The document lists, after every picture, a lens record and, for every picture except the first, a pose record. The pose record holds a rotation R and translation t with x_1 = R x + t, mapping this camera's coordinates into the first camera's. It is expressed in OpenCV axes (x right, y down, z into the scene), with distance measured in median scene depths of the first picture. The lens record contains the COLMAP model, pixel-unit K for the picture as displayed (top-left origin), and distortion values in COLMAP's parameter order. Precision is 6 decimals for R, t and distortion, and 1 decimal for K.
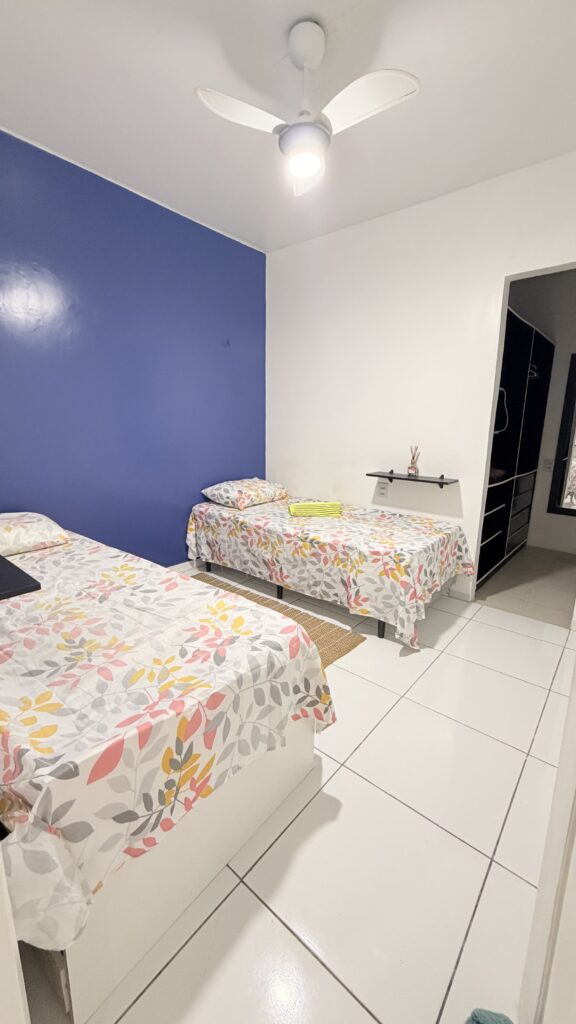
lens RADIAL K [[410.5, 0, 284.9], [0, 410.5, 507.3], [0, 0, 1]] dist [-0.002807, -0.000023]
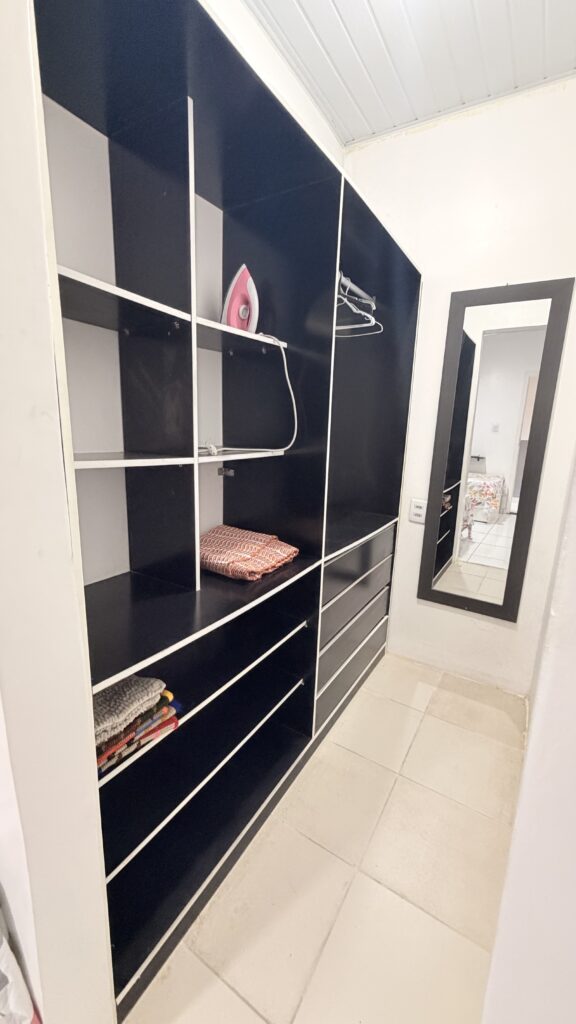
lens RADIAL K [[410.5, 0, 288.6], [0, 410.5, 515.0], [0, 0, 1]] dist [-0.002807, -0.000023]
pose [[0.984397, -0.006301, 0.175852, 0.383959], [0.005025, 0.999958, 0.007702, -0.104426], [-0.175893, -0.006698, 0.984387, 0.503339]]
